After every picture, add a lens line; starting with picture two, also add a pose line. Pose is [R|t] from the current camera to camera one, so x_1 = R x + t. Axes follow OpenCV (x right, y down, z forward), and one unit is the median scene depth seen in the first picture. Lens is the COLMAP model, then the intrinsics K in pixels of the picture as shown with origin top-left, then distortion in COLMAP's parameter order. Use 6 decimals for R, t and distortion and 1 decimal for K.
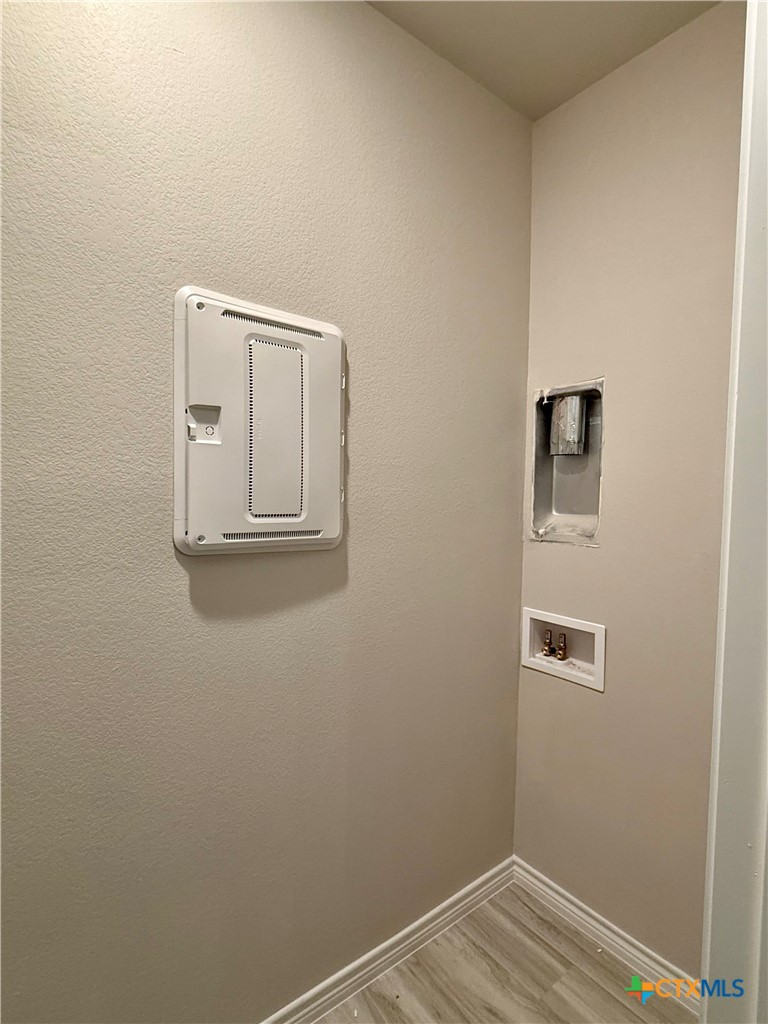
lens RADIAL K [[524.5, 0, 383.6], [0, 524.5, 512.8], [0, 0, 1]] dist [0.004473, -0.000506]
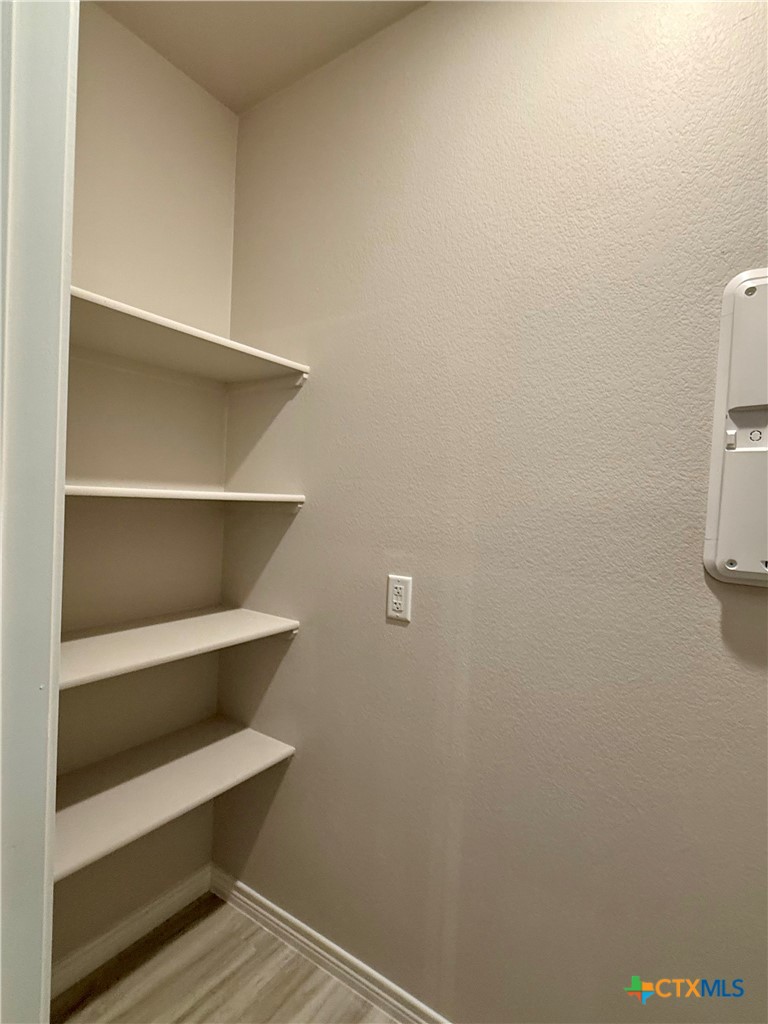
lens RADIAL K [[524.5, 0, 383.3], [0, 524.5, 513.8], [0, 0, 1]] dist [0.004473, -0.000506]
pose [[0.295628, 0.019805, -0.955098, 0.301499], [-0.074223, 0.997239, -0.002295, 0.013305], [0.952415, 0.071568, 0.296282, 0.206420]]
